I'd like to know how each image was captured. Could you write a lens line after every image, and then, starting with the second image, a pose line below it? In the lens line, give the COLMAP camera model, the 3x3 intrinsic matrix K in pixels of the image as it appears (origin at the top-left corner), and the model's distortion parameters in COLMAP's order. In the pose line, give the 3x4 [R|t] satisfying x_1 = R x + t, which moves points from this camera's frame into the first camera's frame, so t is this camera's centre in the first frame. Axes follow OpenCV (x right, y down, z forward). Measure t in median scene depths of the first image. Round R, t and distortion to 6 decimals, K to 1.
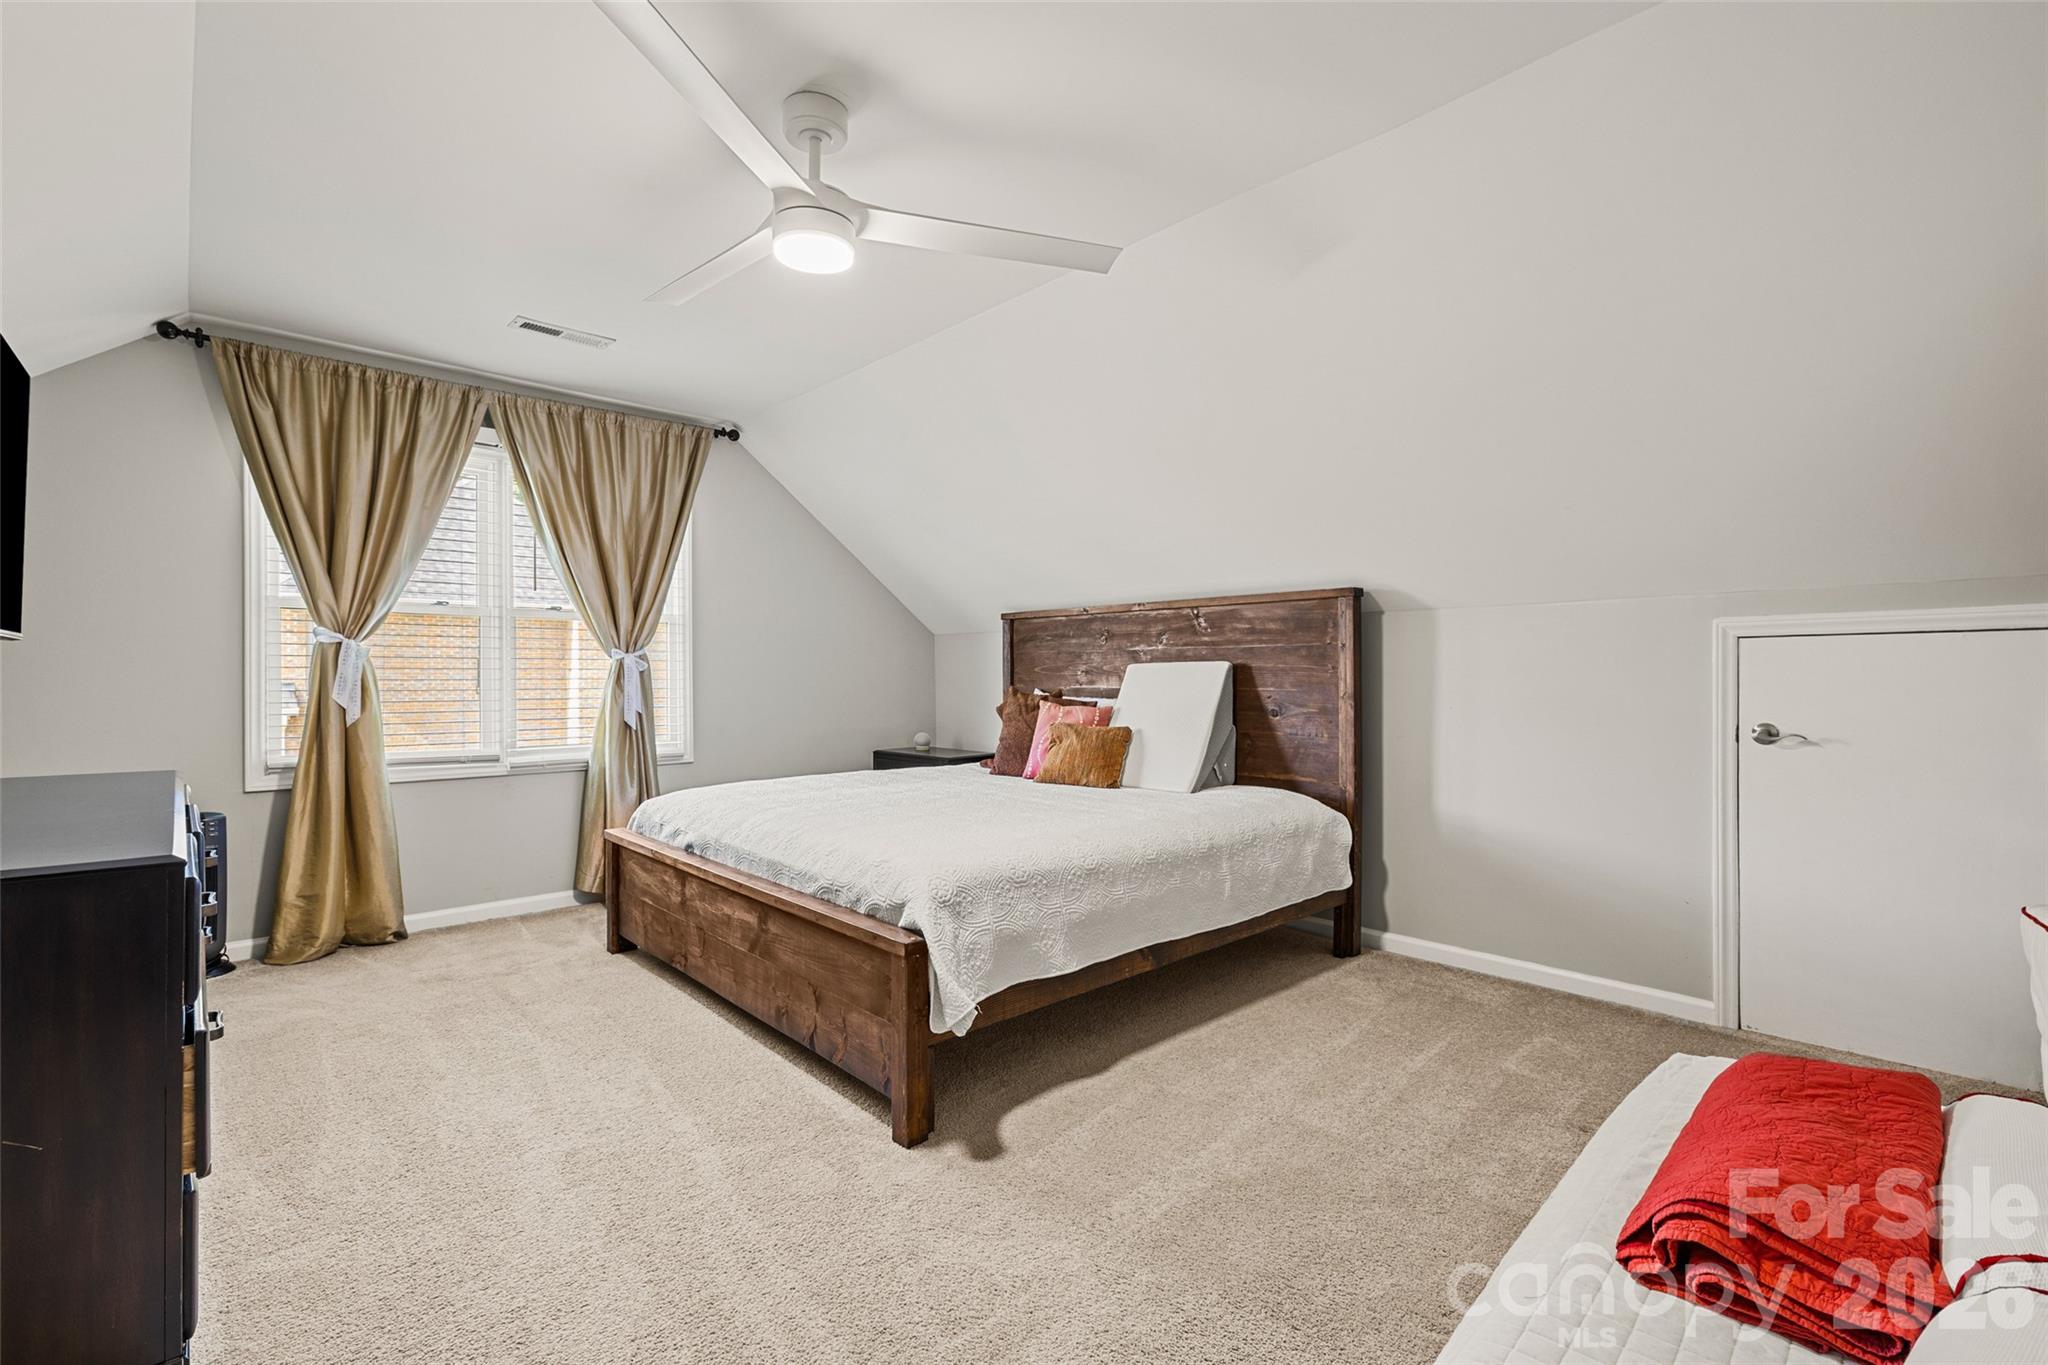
lens RADIAL K [[910.3, 0, 1027.8], [0, 910.3, 679.9], [0, 0, 1]] dist [-0.004037, 0.001219]
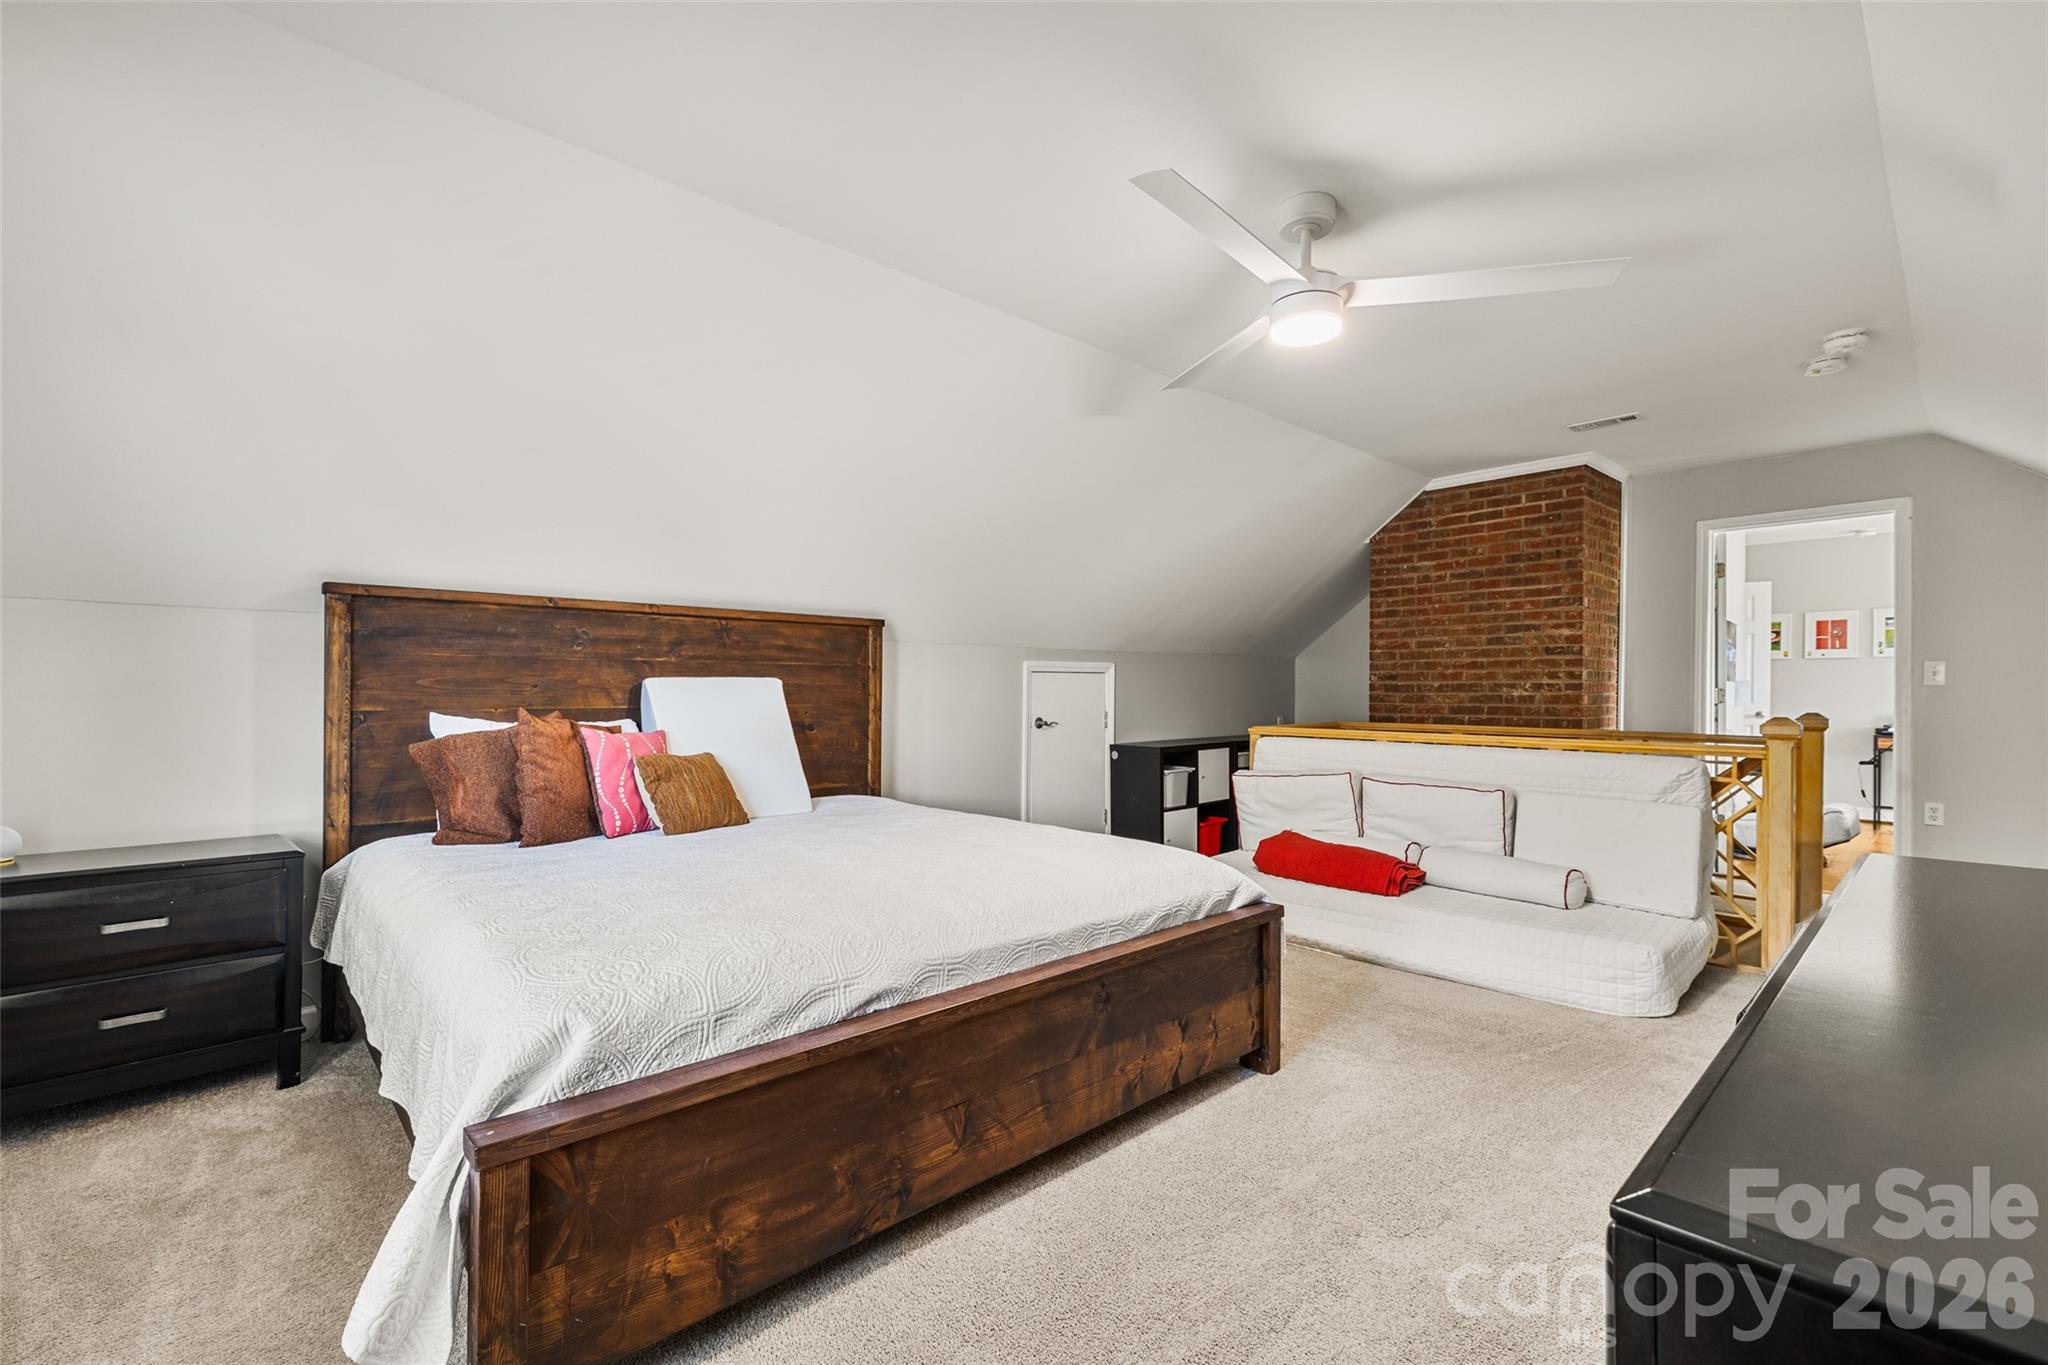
lens RADIAL K [[888.3, 0, 1014.1], [0, 888.3, 684.0], [0, 0, 1]] dist [0.002162, 0.000178]
pose [[0.007418, 0.005900, 0.999955, -1.068727], [0.001231, 0.999982, -0.005909, -0.010816], [-0.999972, 0.001275, 0.007411, 1.056505]]
